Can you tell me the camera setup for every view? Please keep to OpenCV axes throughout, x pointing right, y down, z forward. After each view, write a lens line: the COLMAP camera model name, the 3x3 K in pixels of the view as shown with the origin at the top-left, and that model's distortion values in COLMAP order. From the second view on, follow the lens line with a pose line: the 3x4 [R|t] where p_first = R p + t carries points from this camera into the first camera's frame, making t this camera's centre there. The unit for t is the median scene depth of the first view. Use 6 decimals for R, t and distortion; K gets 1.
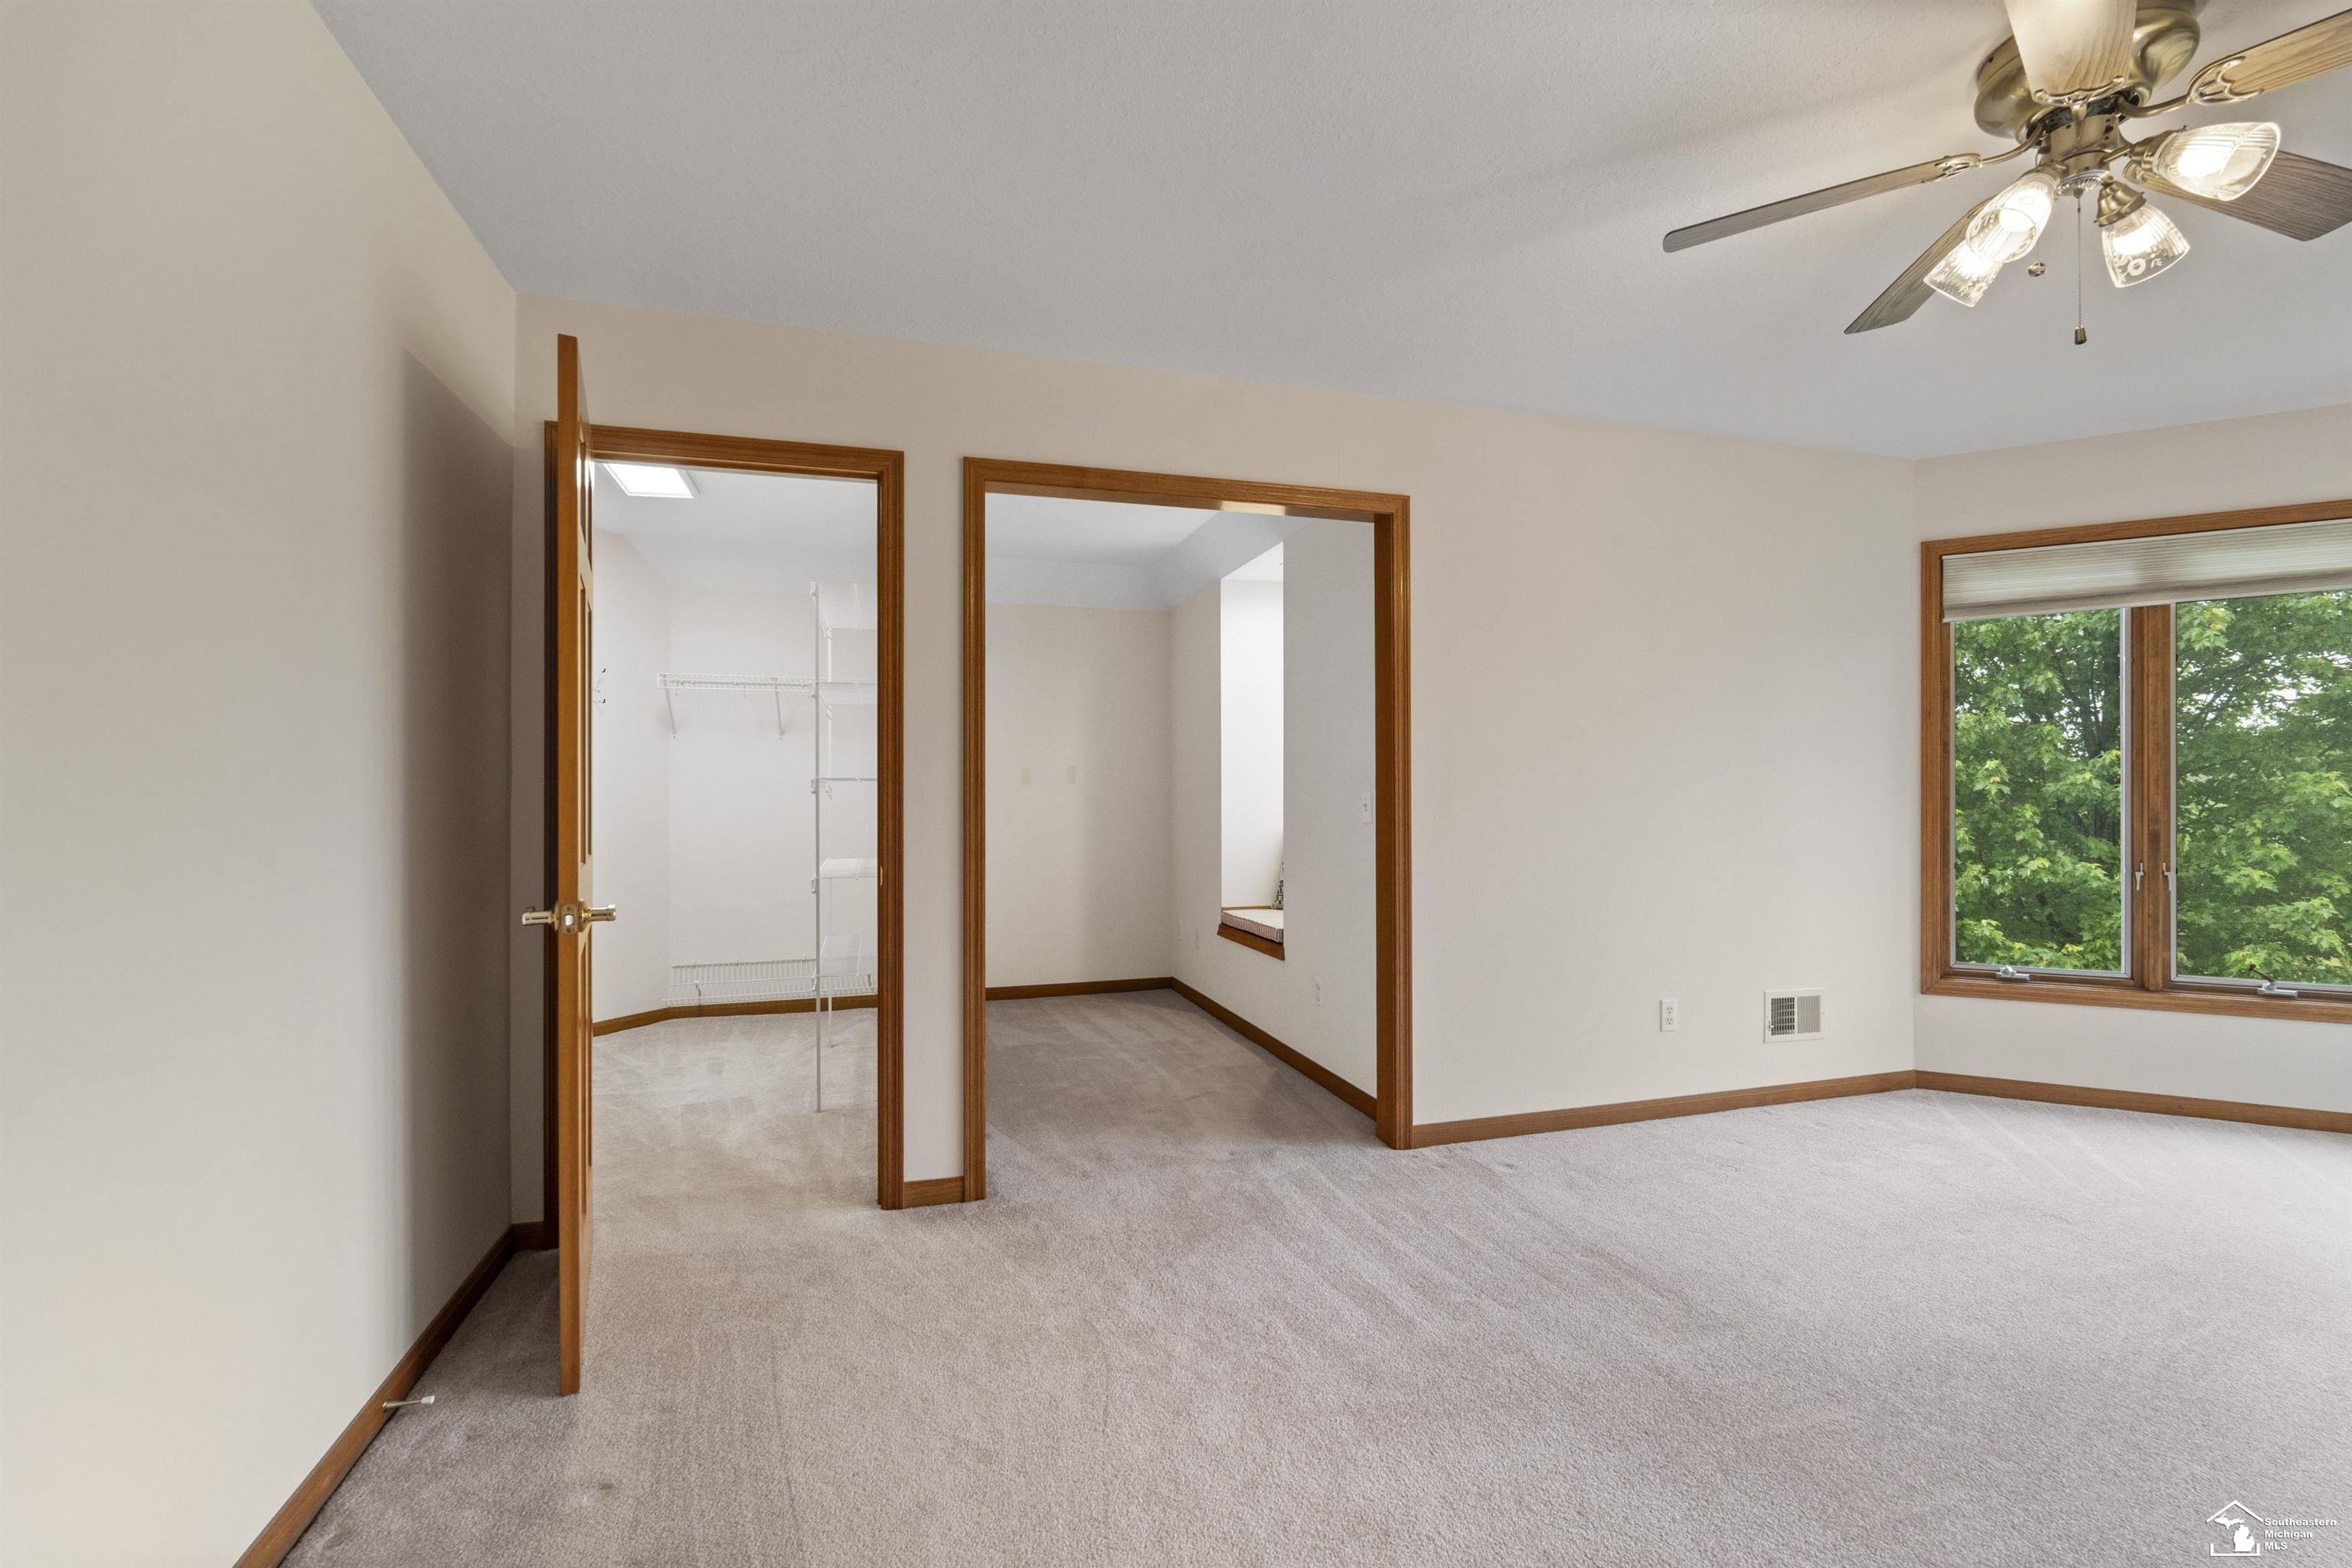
lens RADIAL K [[1028.2, 0, 1169.0], [0, 1028.2, 790.1], [0, 0, 1]] dist [-0.000036, -0.000044]
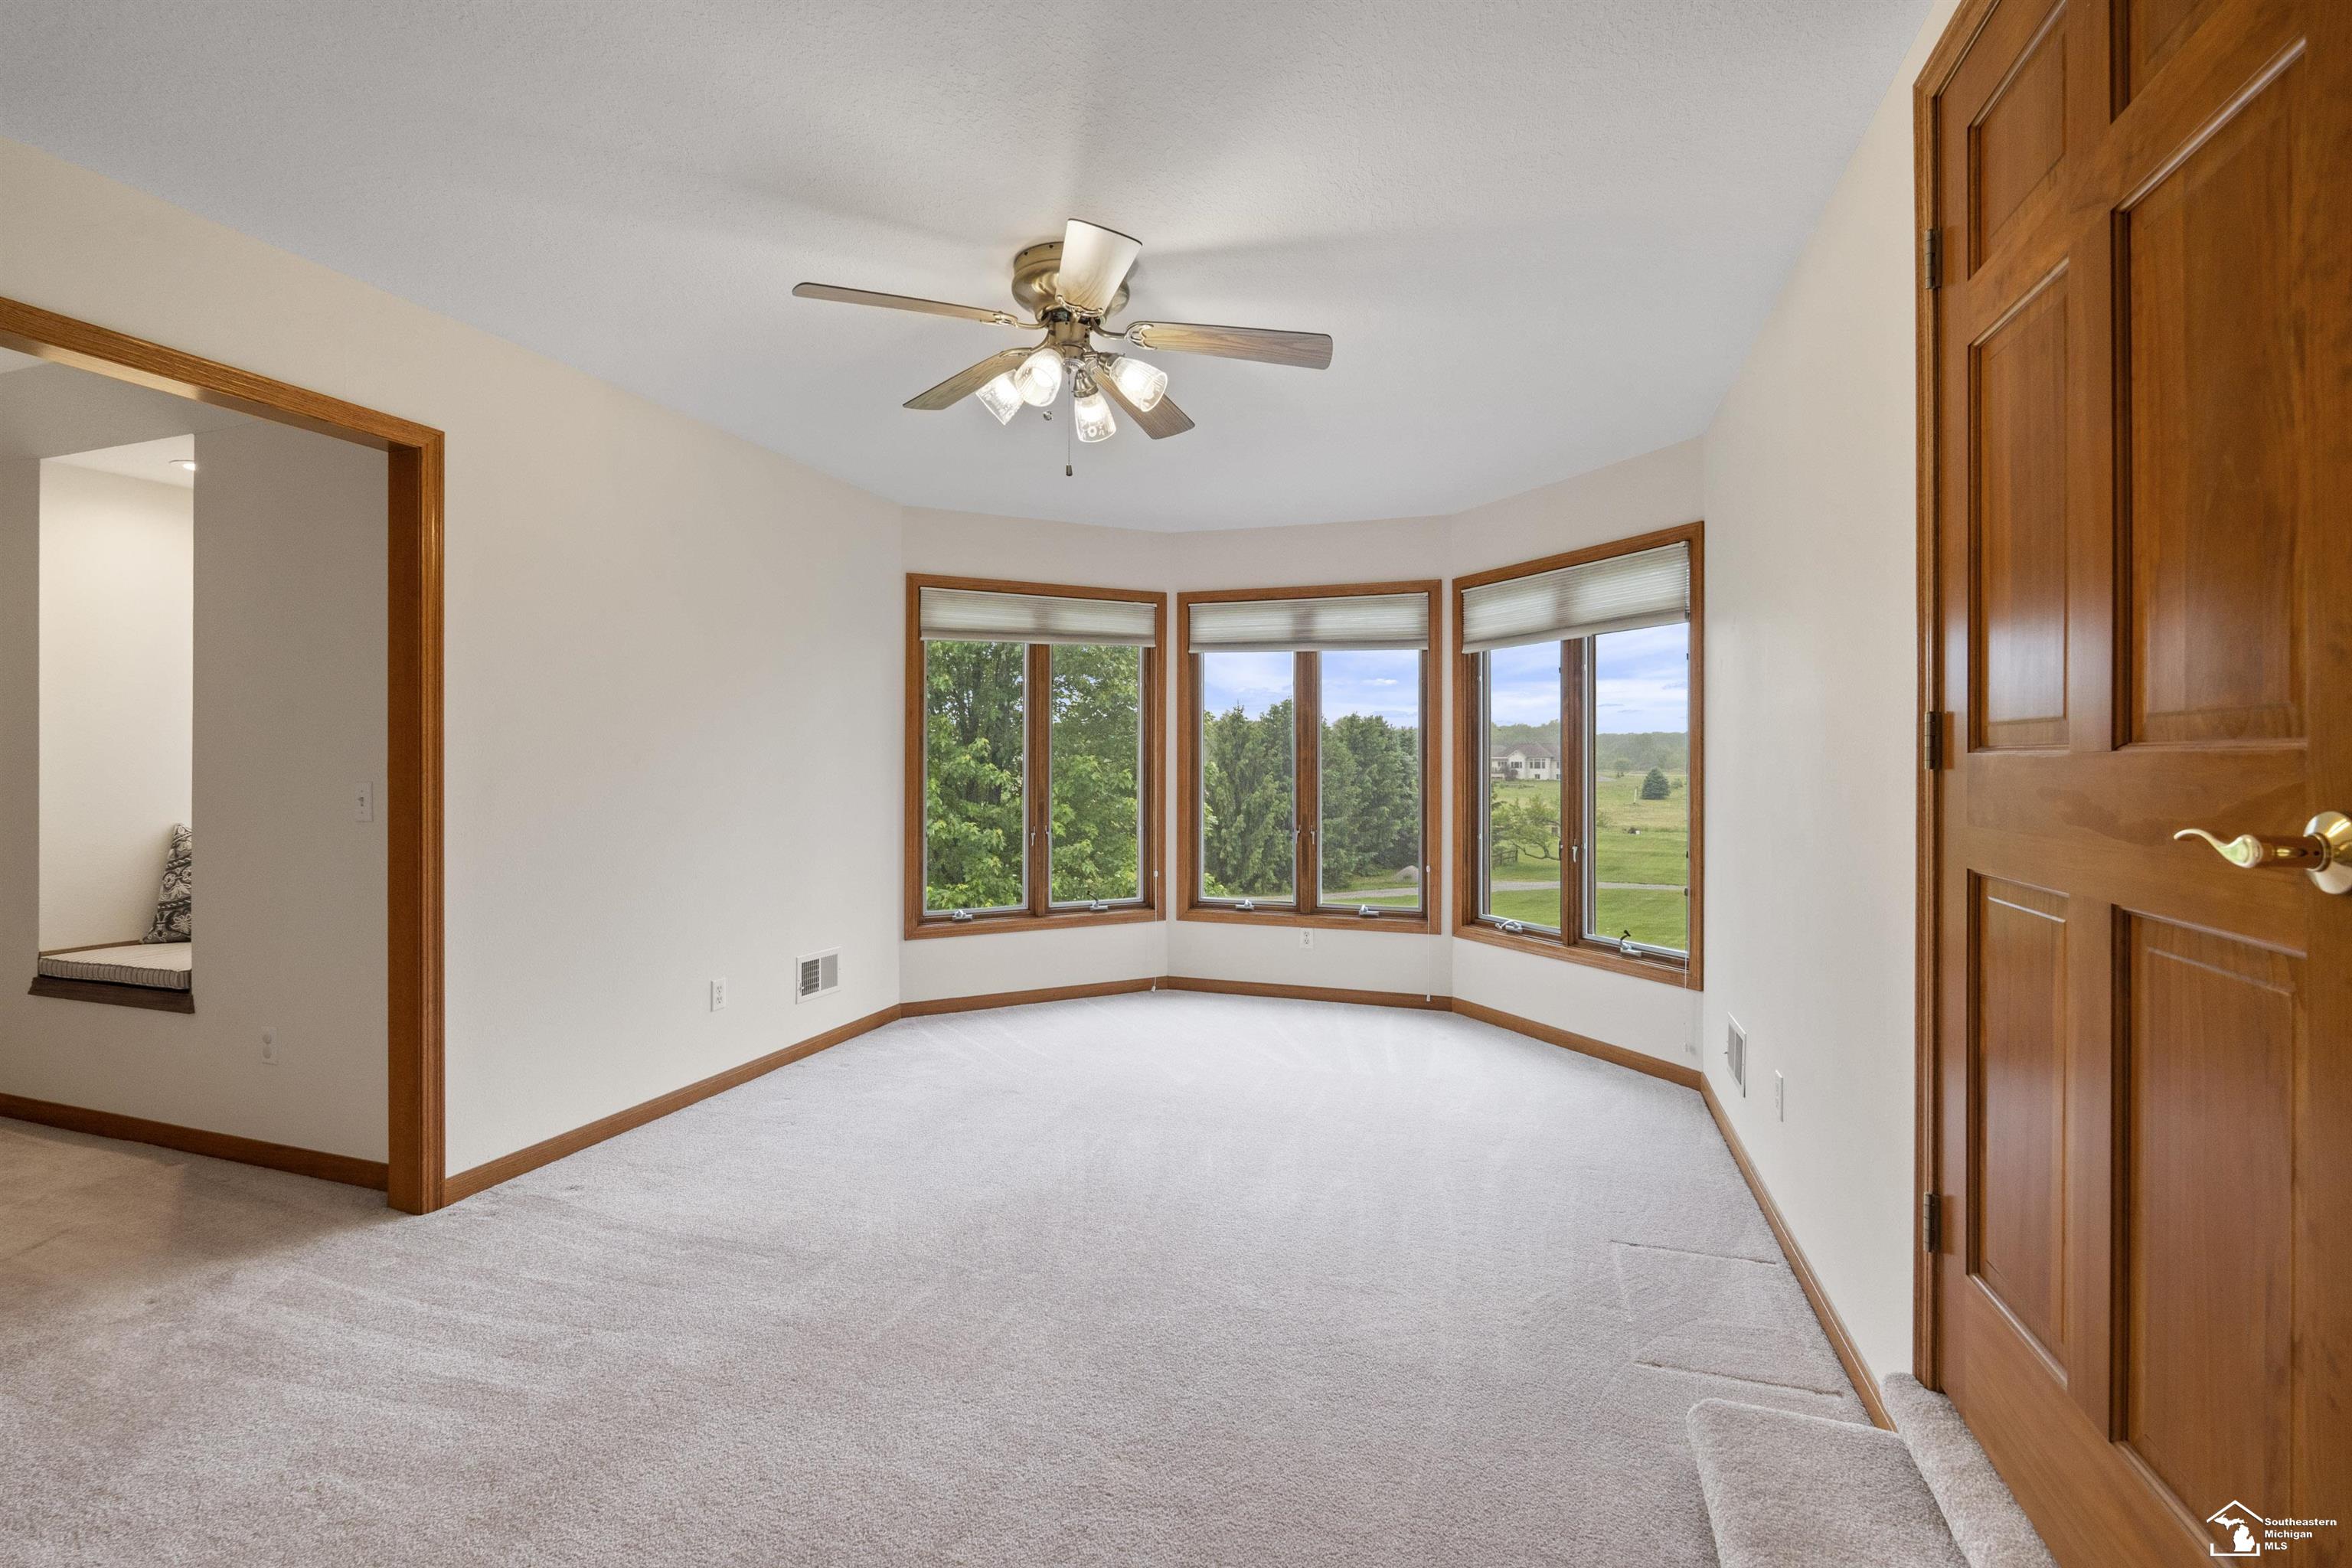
lens RADIAL K [[1049.7, 0, 1169.7], [0, 1049.7, 760.9], [0, 0, 1]] dist [-0.001351, 0.000002]
pose [[0.578979, 0.002765, 0.815338, -0.121690], [-0.003900, 0.999992, -0.000622, -0.018795], [-0.815333, -0.002820, 0.578985, 0.017692]]
